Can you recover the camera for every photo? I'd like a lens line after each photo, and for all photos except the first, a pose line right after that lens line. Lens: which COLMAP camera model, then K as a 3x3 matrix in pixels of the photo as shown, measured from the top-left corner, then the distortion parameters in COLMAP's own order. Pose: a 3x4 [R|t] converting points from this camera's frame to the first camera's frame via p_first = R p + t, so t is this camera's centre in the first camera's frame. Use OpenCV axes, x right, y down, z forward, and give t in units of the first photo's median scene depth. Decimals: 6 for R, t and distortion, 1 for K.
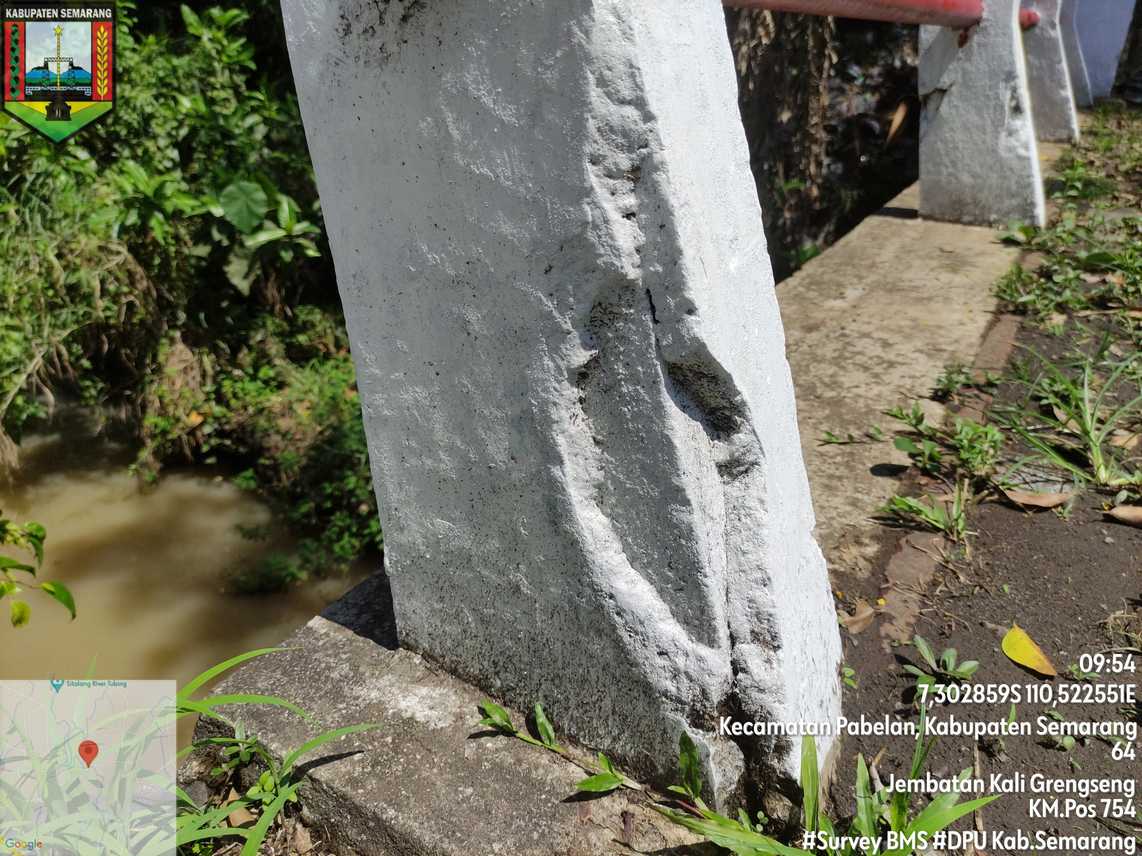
lens RADIAL K [[835.9, 0, 572.0], [0, 835.9, 425.6], [0, 0, 1]] dist [0.057349, -0.063307]
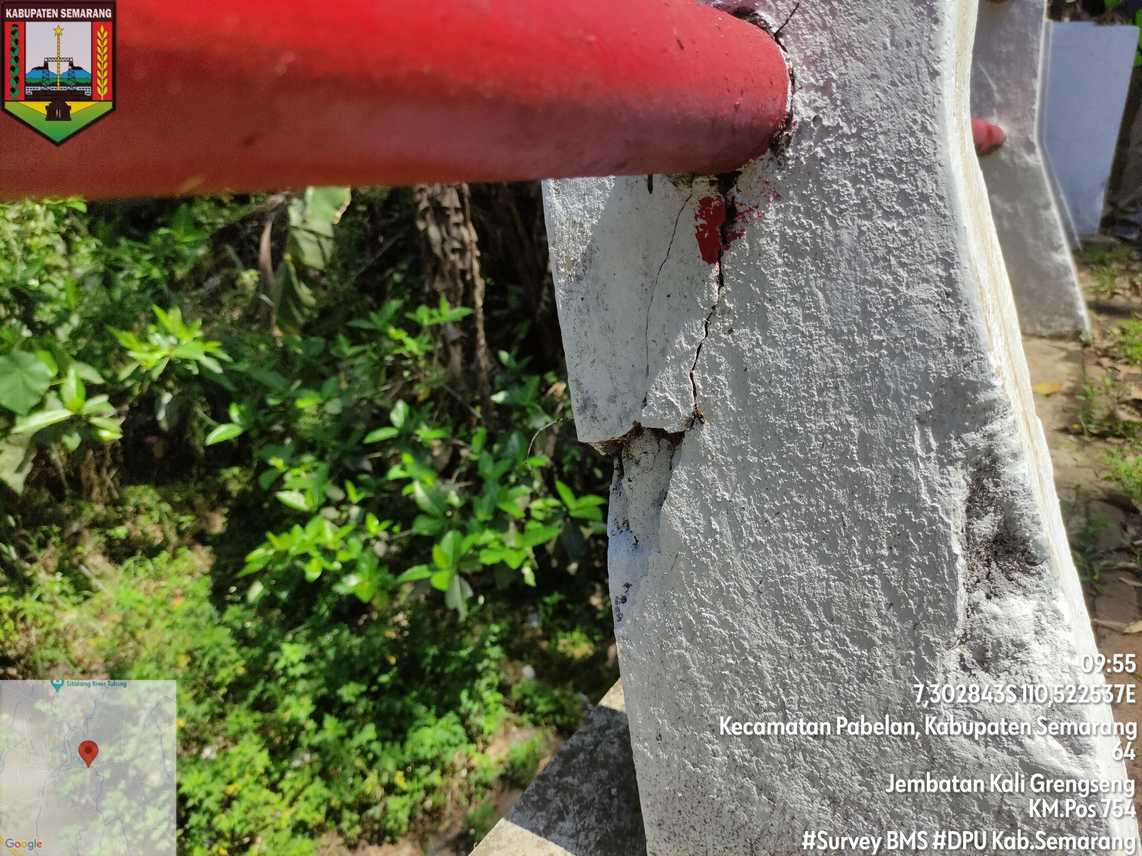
lens RADIAL K [[835.9, 0, 572.0], [0, 835.9, 425.6], [0, 0, 1]] dist [0.057349, -0.063307]
pose [[0.999522, -0.024351, 0.019052, 0.187944], [0.026640, 0.991031, -0.130949, -0.170018], [-0.015692, 0.131394, 0.991206, 0.358315]]
